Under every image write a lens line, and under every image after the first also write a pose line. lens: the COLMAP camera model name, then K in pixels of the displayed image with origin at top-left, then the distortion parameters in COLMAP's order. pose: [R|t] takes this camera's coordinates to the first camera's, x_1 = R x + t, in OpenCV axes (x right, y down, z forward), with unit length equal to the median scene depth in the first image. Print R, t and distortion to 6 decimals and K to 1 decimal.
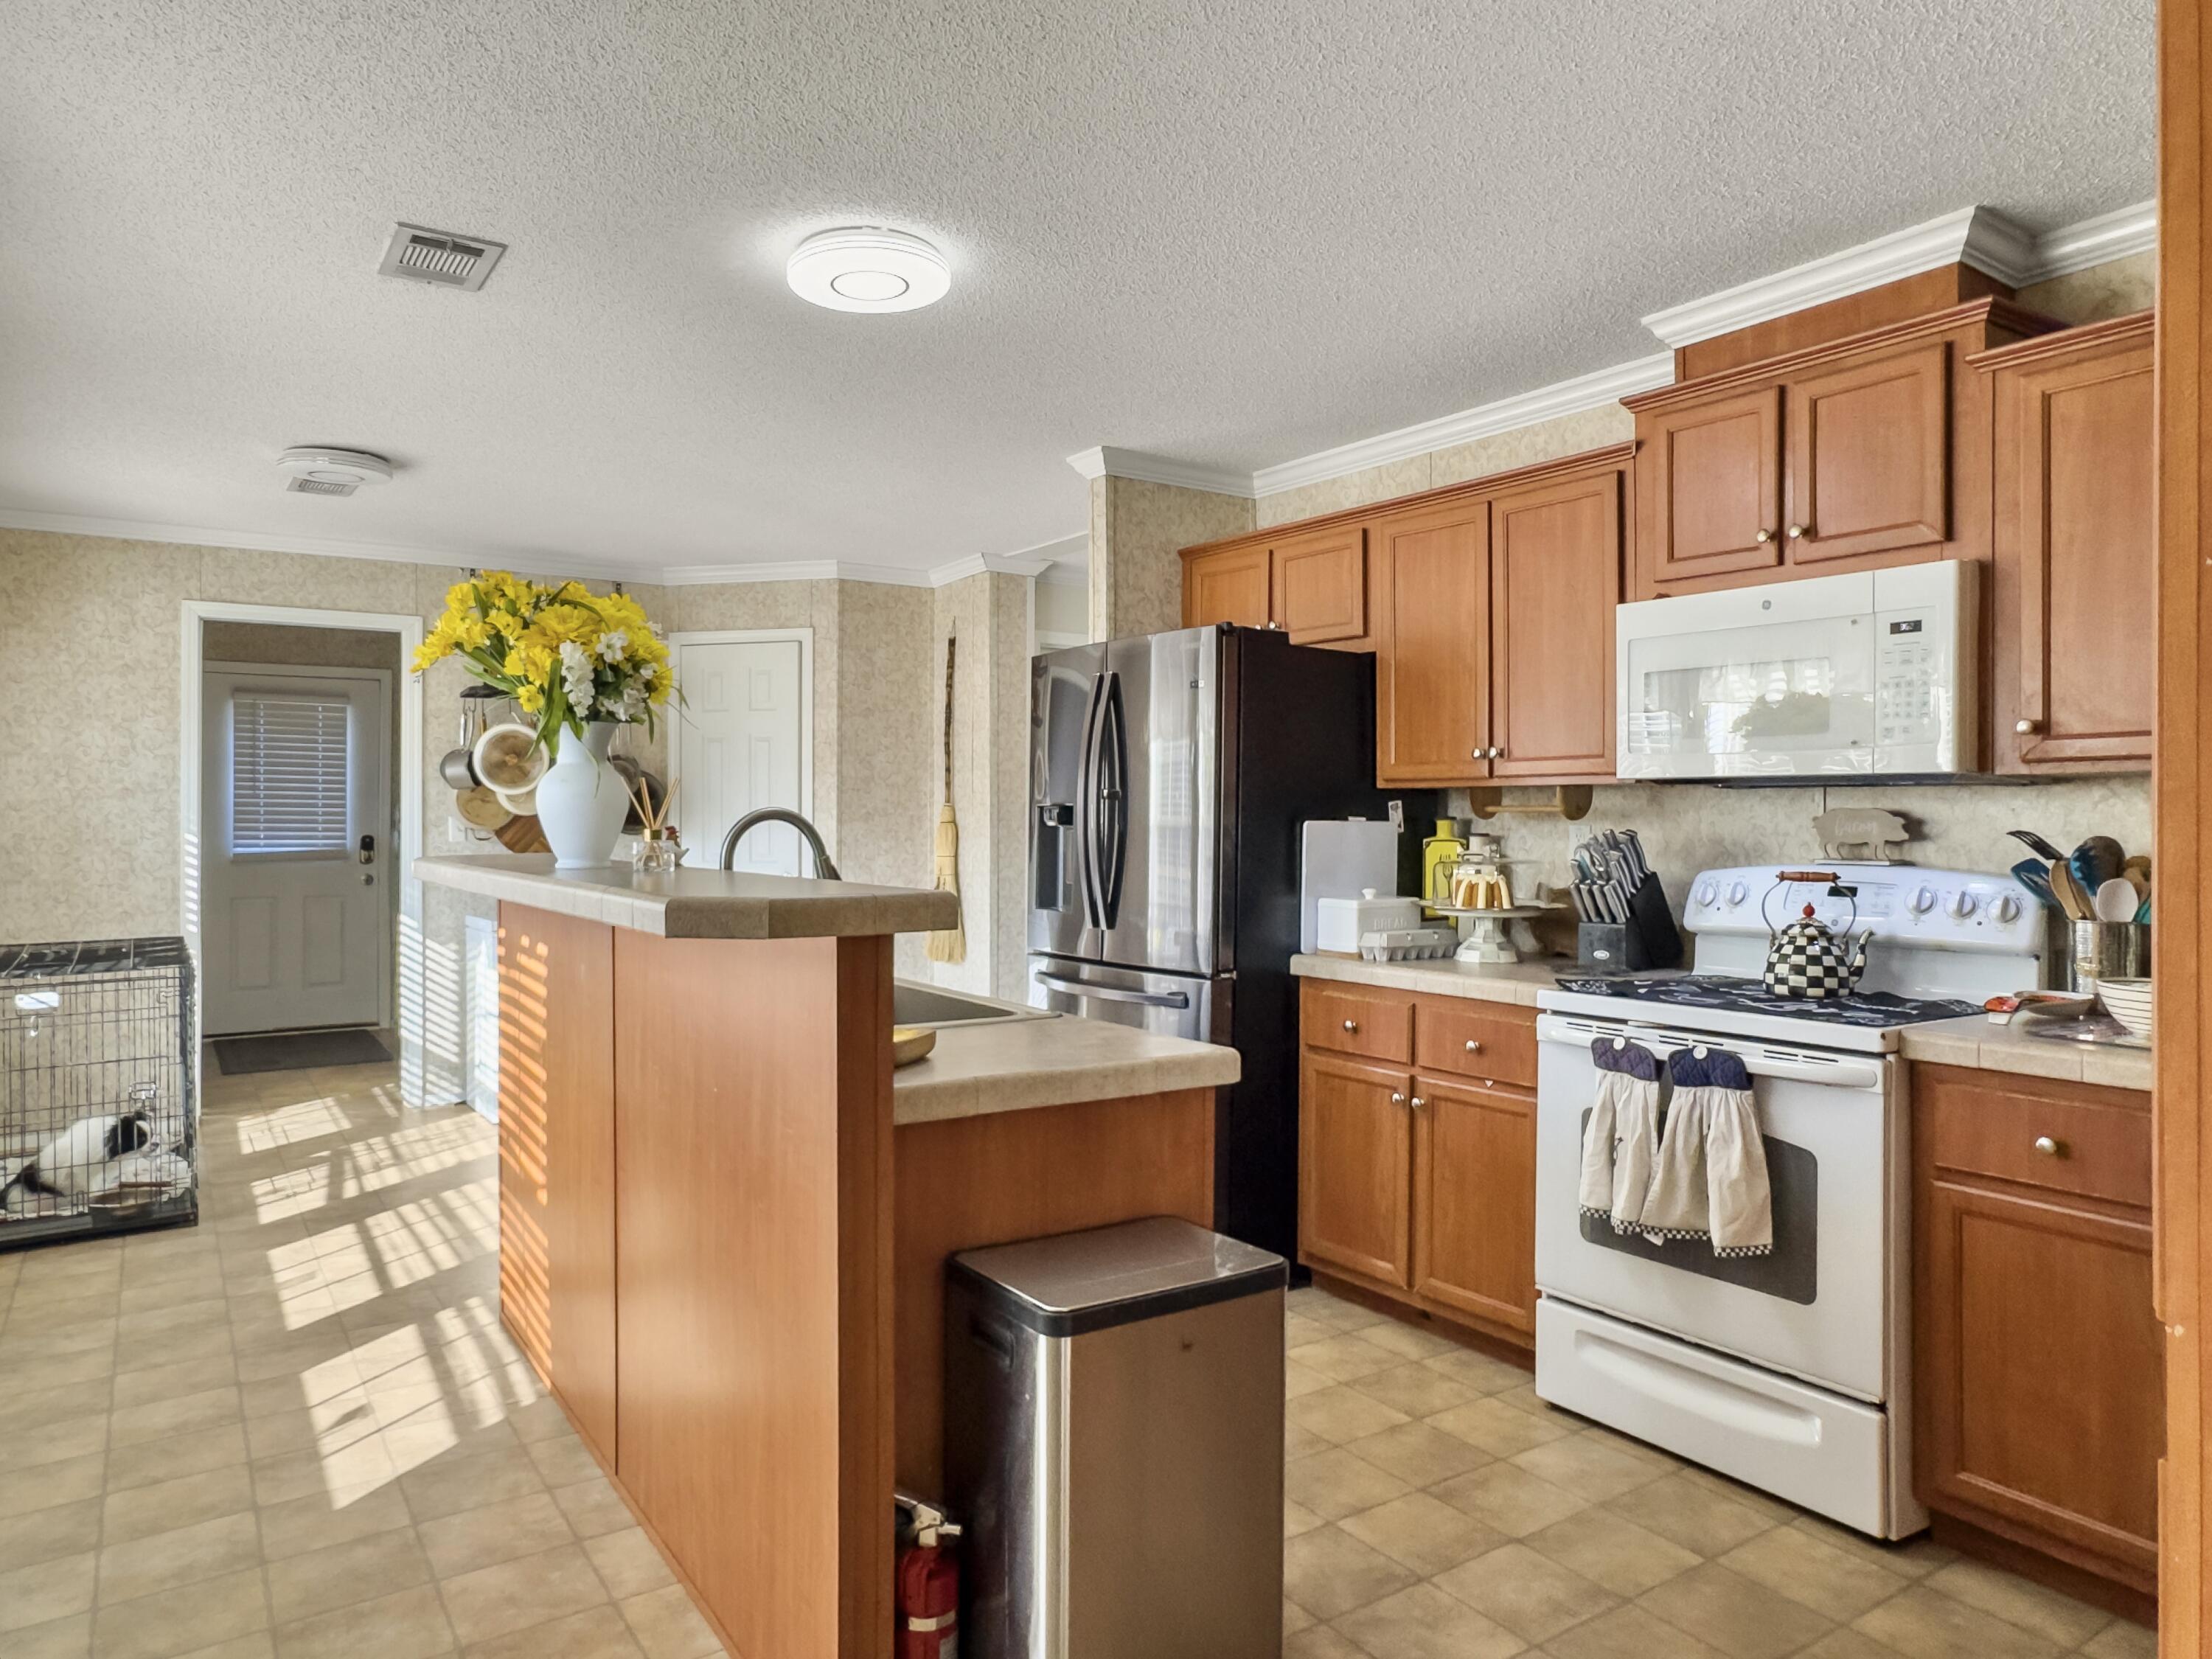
lens RADIAL K [[1416.8, 0, 1108.0], [0, 1416.8, 811.5], [0, 0, 1]] dist [-0.116770, 0.104383]
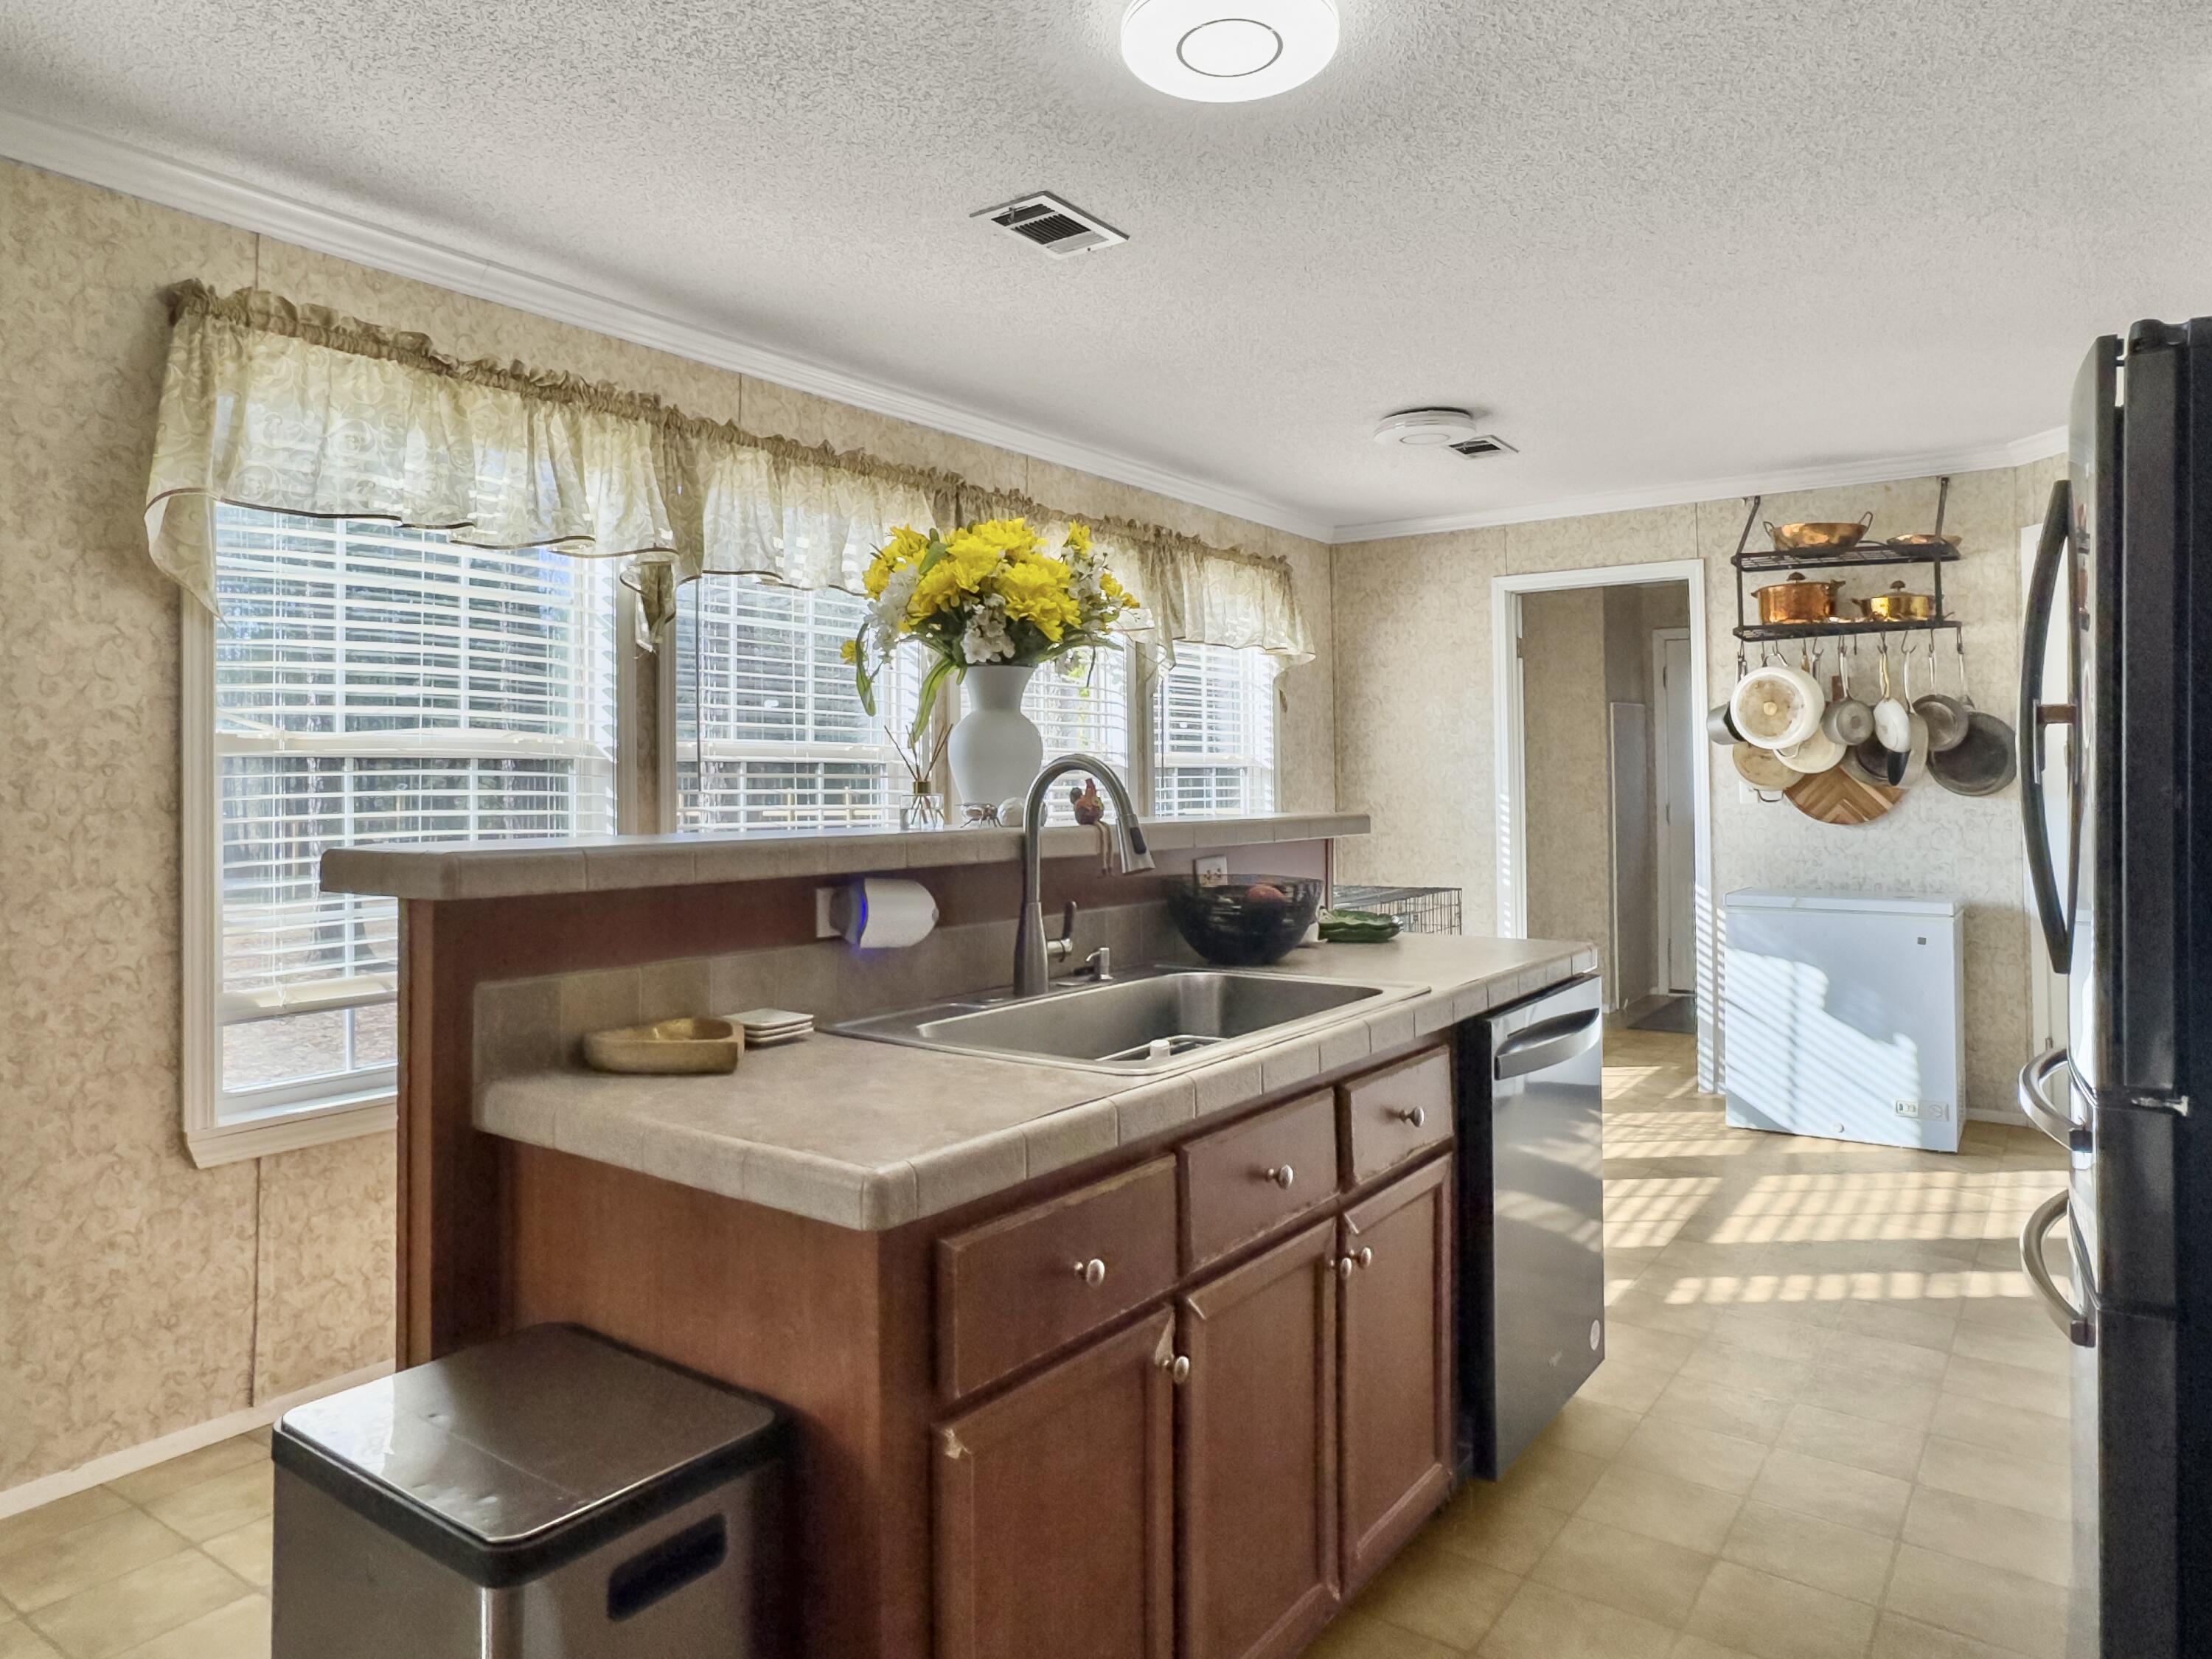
lens RADIAL K [[1368.7, 0, 1166.5], [0, 1368.7, 765.3], [0, 0, 1]] dist [0.040514, 0.001230]
pose [[0.373730, -0.012702, -0.927451, 0.438537], [0.006896, 0.999917, -0.010915, 0.009189], [0.927512, -0.002316, 0.373786, 0.643080]]
